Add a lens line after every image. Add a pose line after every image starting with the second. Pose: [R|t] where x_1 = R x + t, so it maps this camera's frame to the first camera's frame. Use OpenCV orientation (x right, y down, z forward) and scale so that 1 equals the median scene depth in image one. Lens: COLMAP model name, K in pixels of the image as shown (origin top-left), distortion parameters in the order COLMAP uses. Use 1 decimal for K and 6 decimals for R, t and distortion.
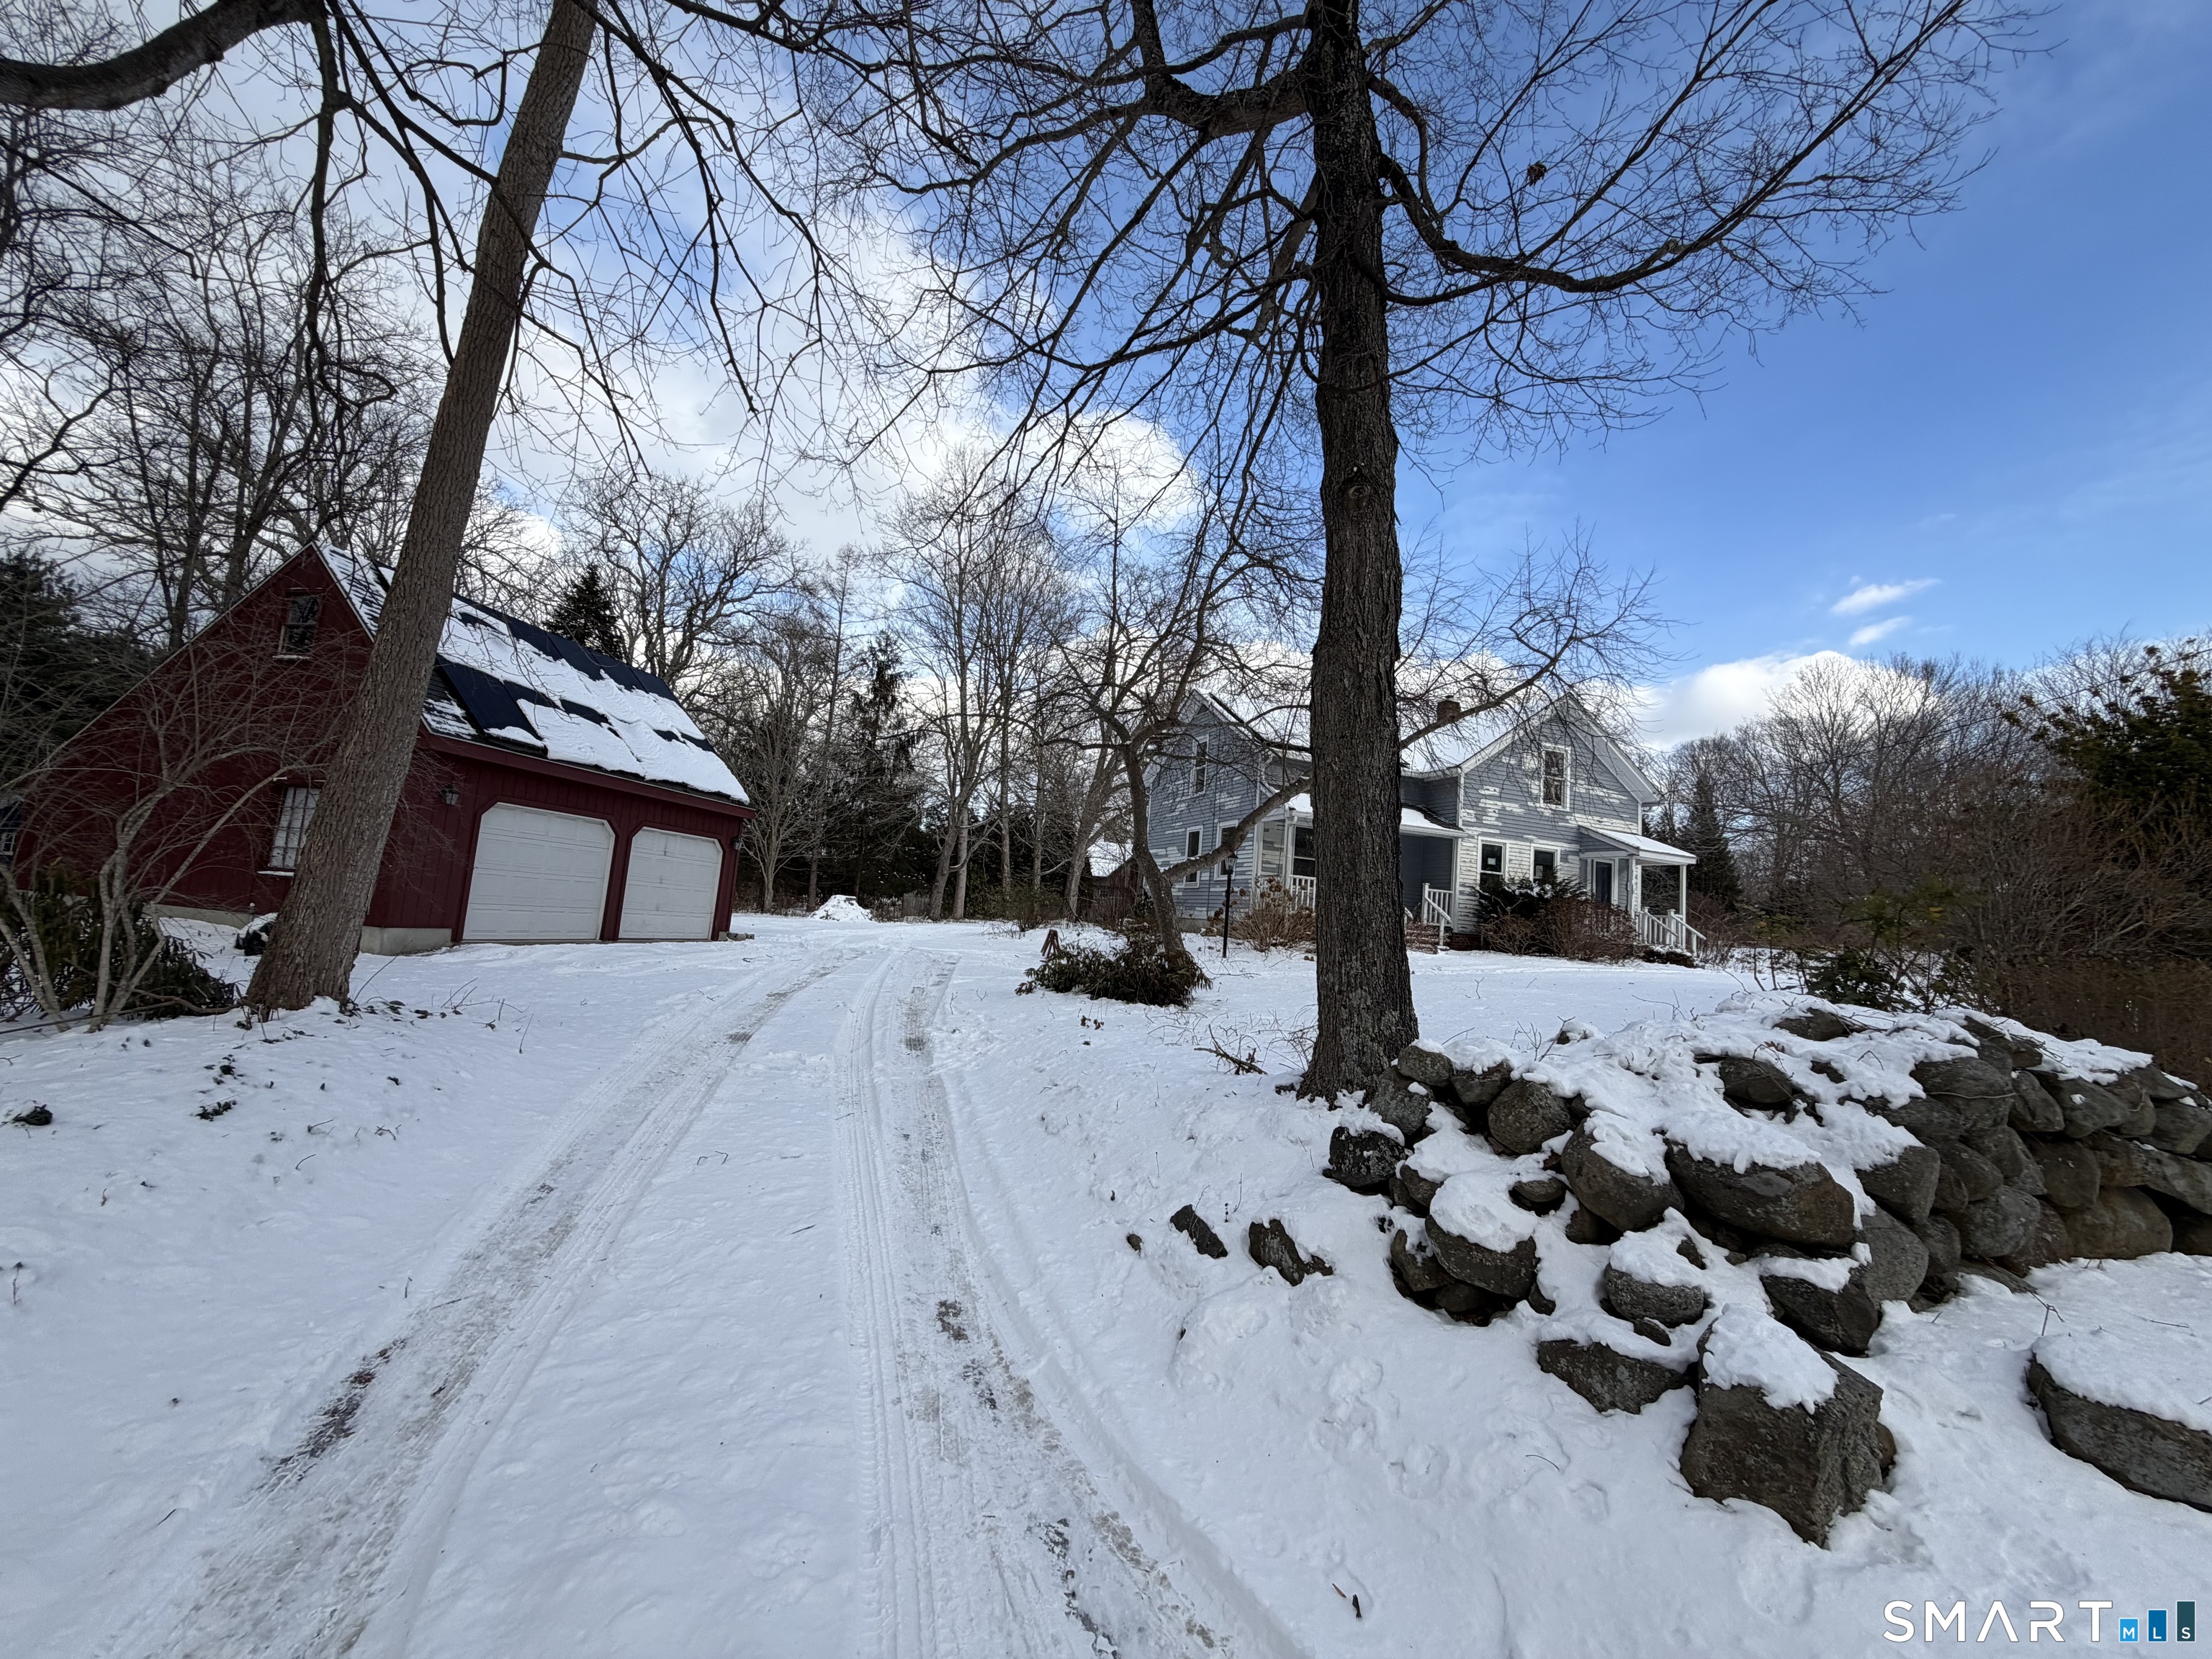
lens RADIAL K [[870.3, 0, 1106.0], [0, 870.3, 829.5], [0, 0, 1]] dist [0.000410, 0.000116]
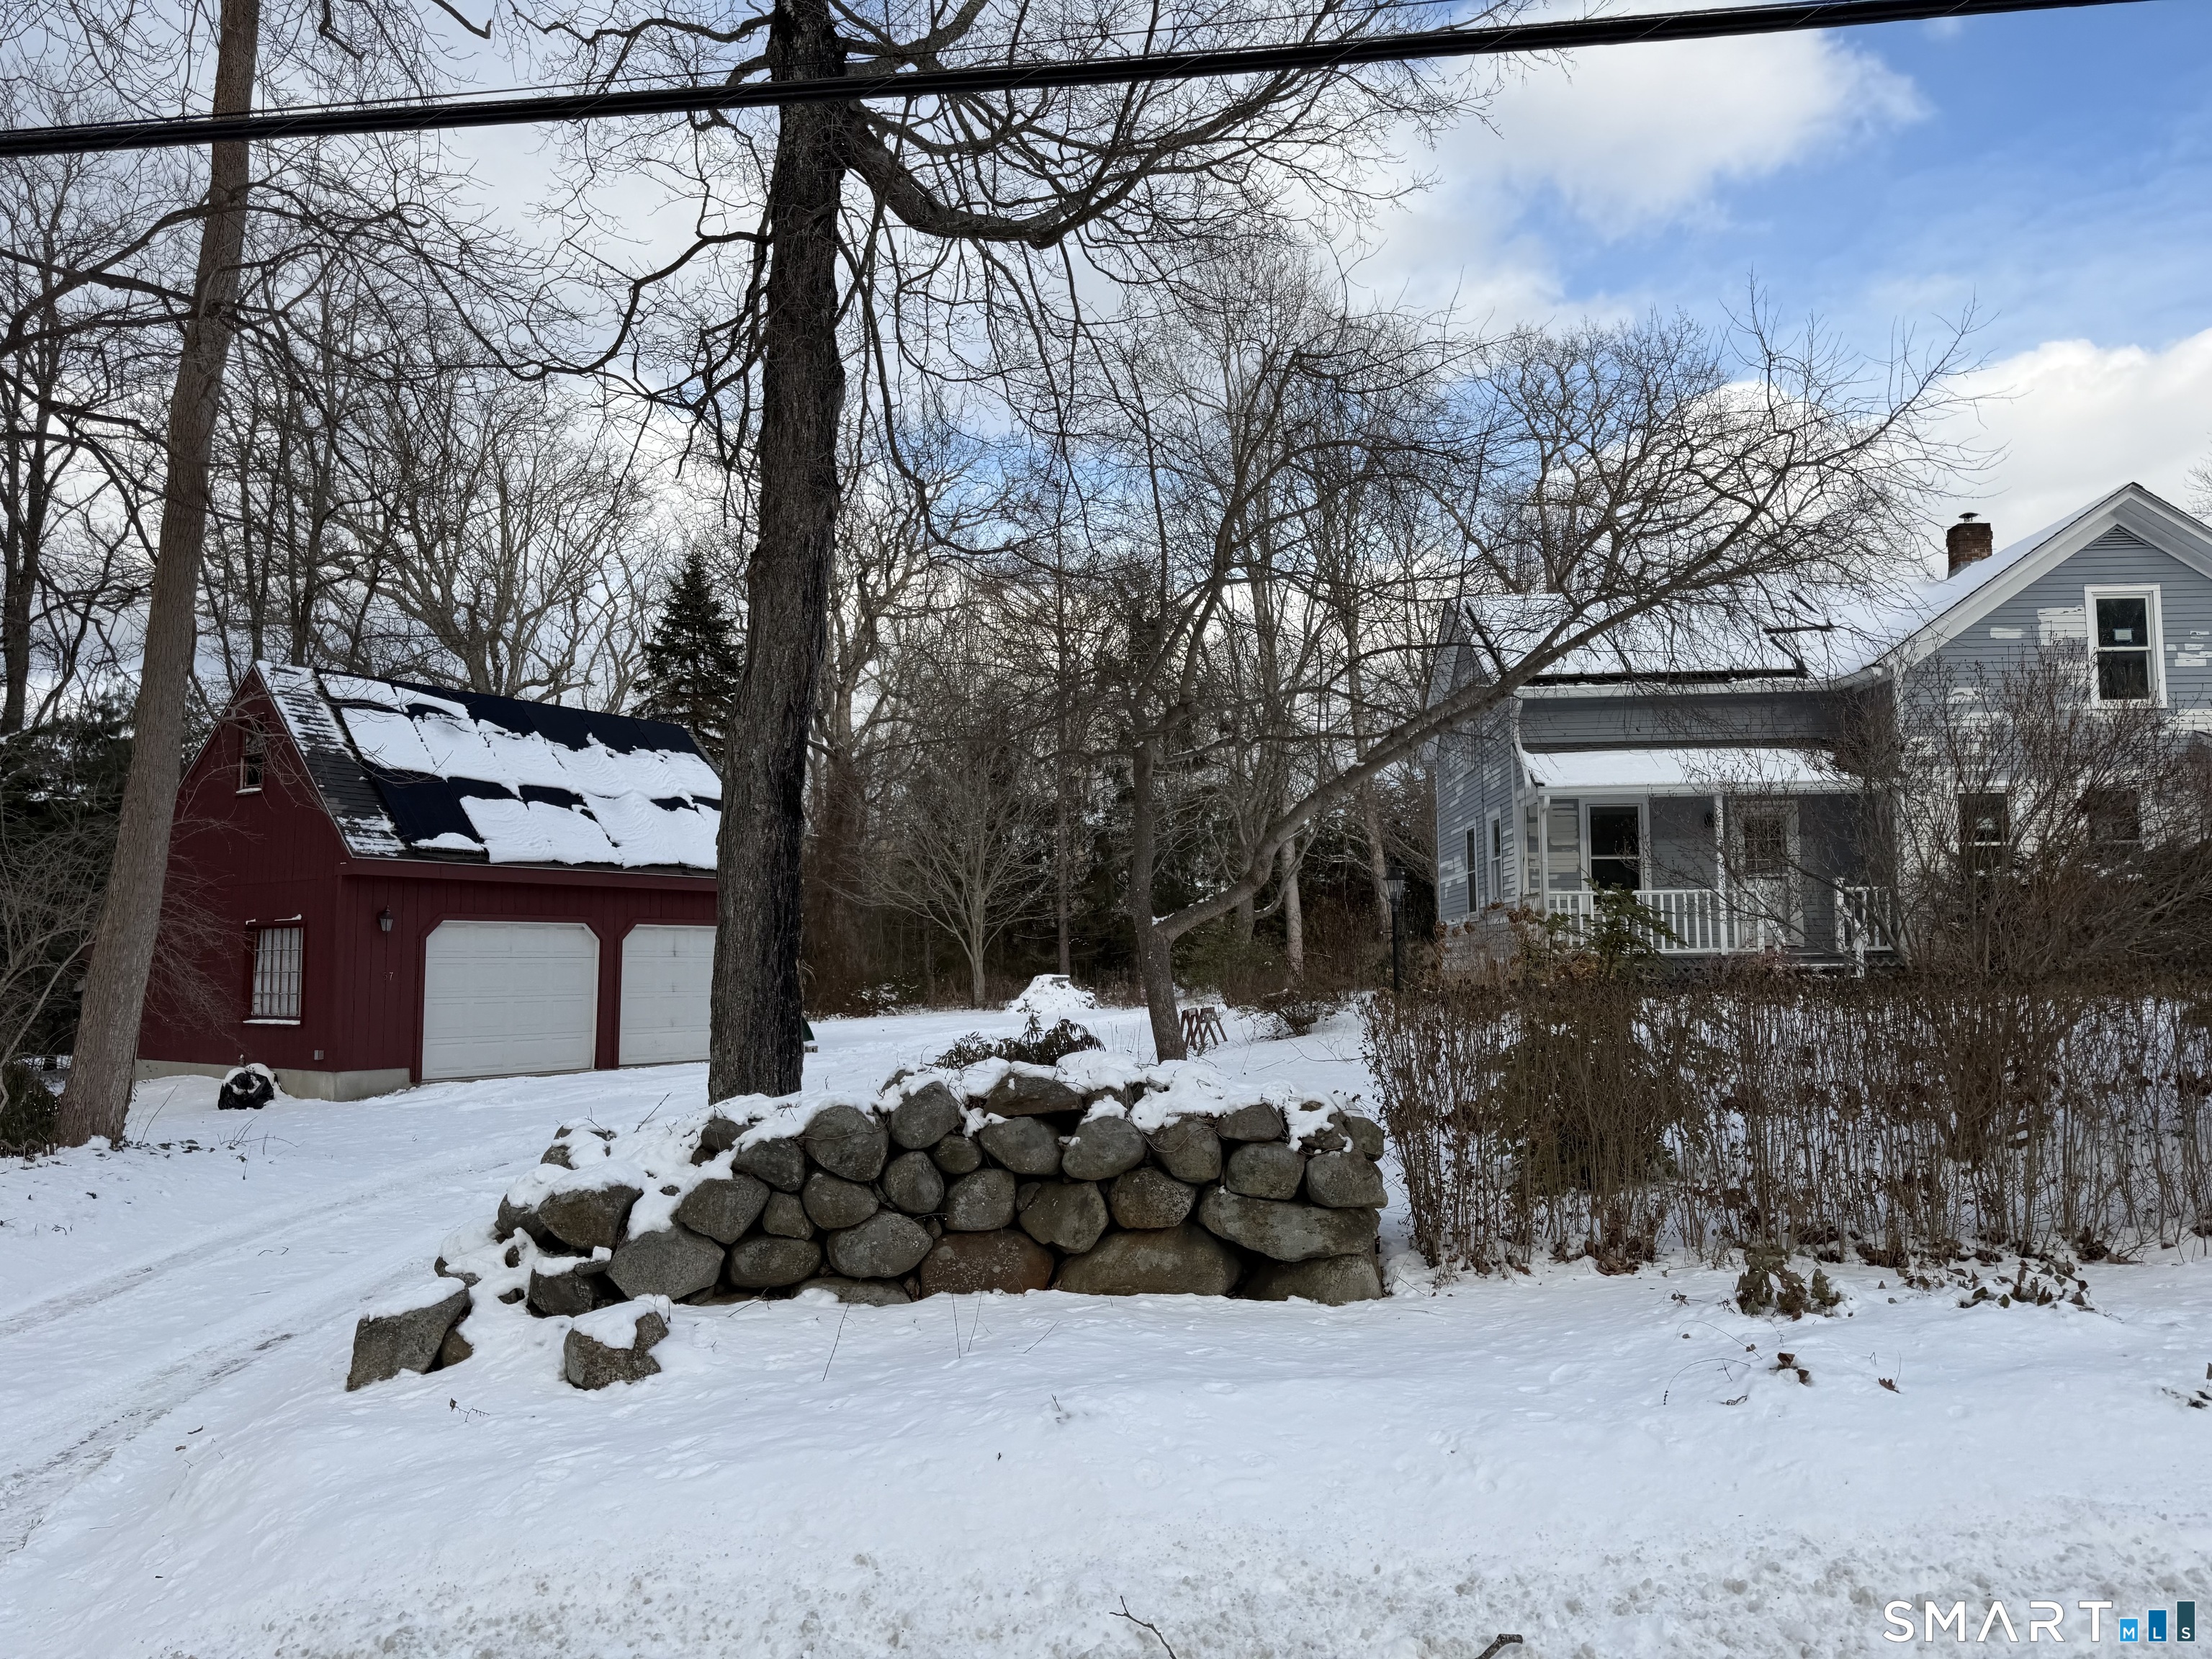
lens RADIAL K [[1530.4, 0, 1106.1], [0, 1530.4, 842.3], [0, 0, 1]] dist [0.075312, -0.077801]
pose [[0.916621, -0.117756, -0.382020, 0.406348], [0.120615, 0.992561, -0.016549, -0.002453], [0.381127, -0.030908, 0.924006, -0.145681]]
